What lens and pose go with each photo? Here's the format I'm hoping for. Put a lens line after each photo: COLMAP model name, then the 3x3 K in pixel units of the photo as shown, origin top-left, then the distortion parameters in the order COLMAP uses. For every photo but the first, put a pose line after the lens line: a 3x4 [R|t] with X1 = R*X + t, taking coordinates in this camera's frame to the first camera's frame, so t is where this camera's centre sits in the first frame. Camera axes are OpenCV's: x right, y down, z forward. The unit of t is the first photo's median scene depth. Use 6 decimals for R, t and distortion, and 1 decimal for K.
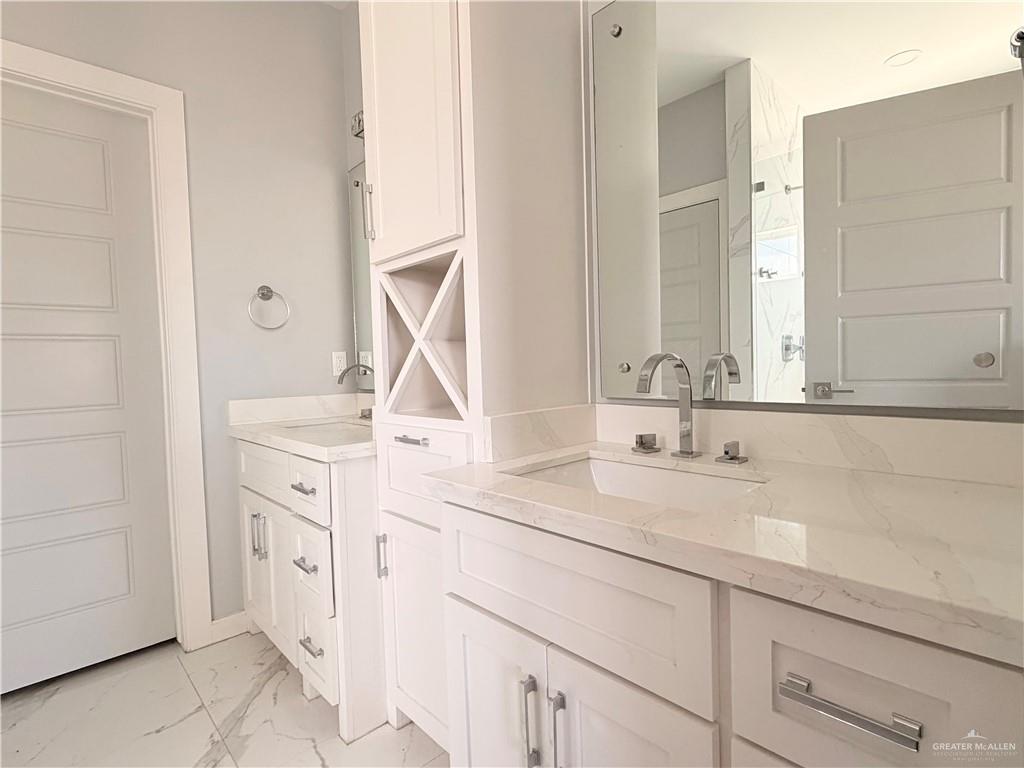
lens RADIAL K [[505.4, 0, 512.0], [0, 505.4, 384.0], [0, 0, 1]] dist [0.000994, 0.000178]
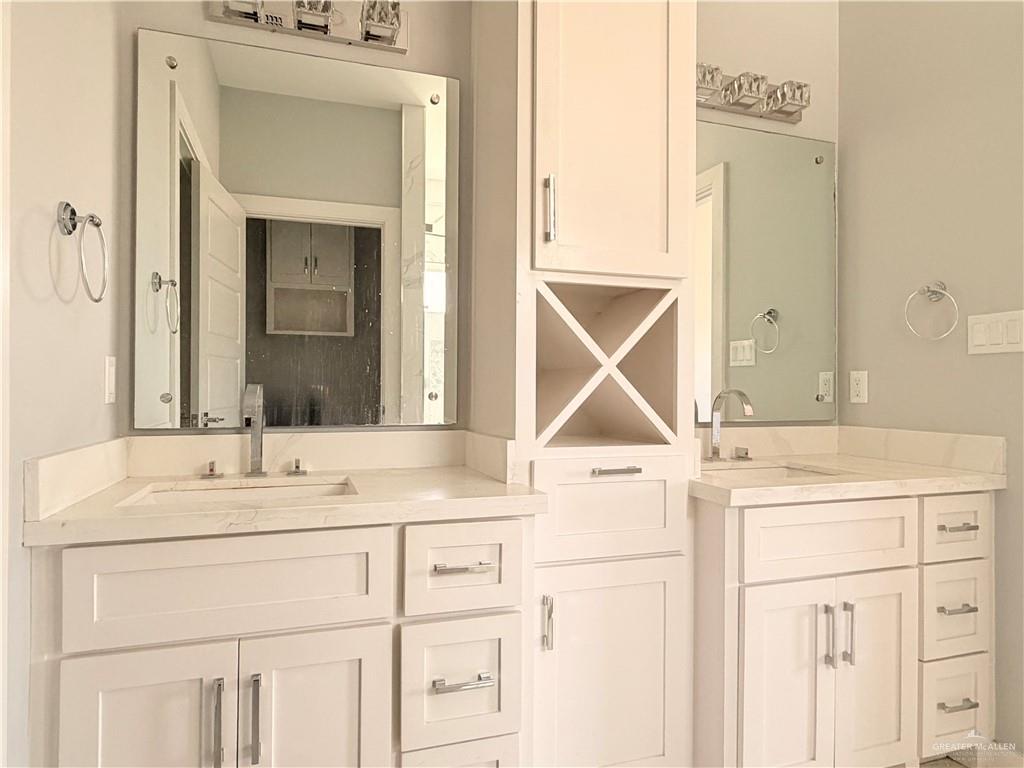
lens RADIAL K [[619.7, 0, 512.0], [0, 619.7, 384.0], [0, 0, 1]] dist [-0.002373, 0.000477]
pose [[0.422026, 0.038916, 0.905748, -1.260494], [0.011710, 0.998761, -0.048369, 0.001621], [-0.906508, 0.031019, 0.421047, 0.642396]]
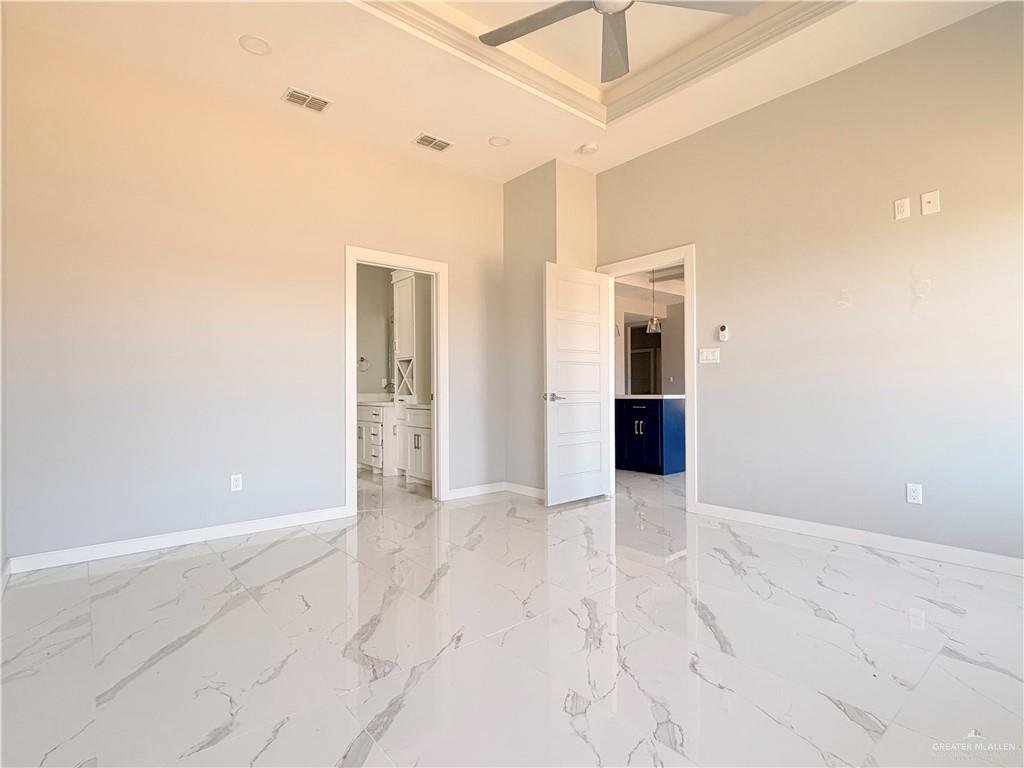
lens RADIAL K [[505.4, 0, 512.0], [0, 505.4, 384.0], [0, 0, 1]] dist [0.000994, 0.000178]
pose [[0.997991, 0.025327, -0.058076, 0.944359], [-0.028229, 0.998364, -0.049720, 0.151187], [0.056722, 0.051260, 0.997073, -3.128125]]
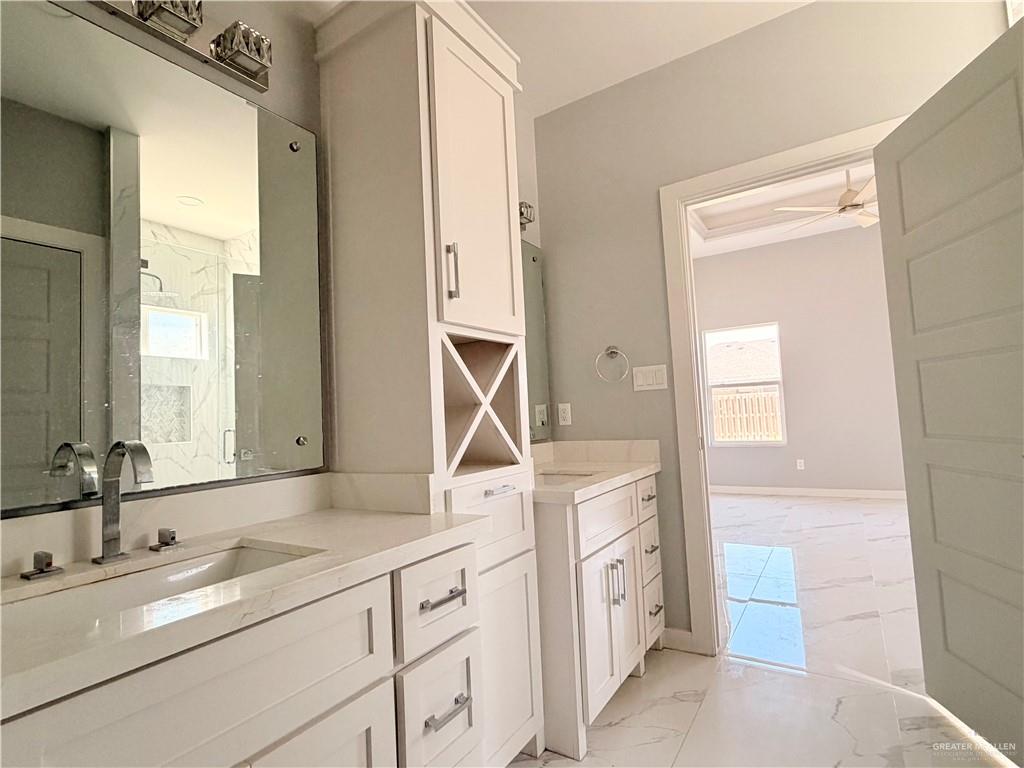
lens RADIAL K [[505.4, 0, 512.0], [0, 505.4, 384.0], [0, 0, 1]] dist [0.000994, 0.000178]
pose [[-0.226332, 0.101282, 0.968770, -1.270557], [0.086447, 0.992743, -0.083592, -0.028893], [-0.970207, 0.064828, -0.233445, 1.154099]]
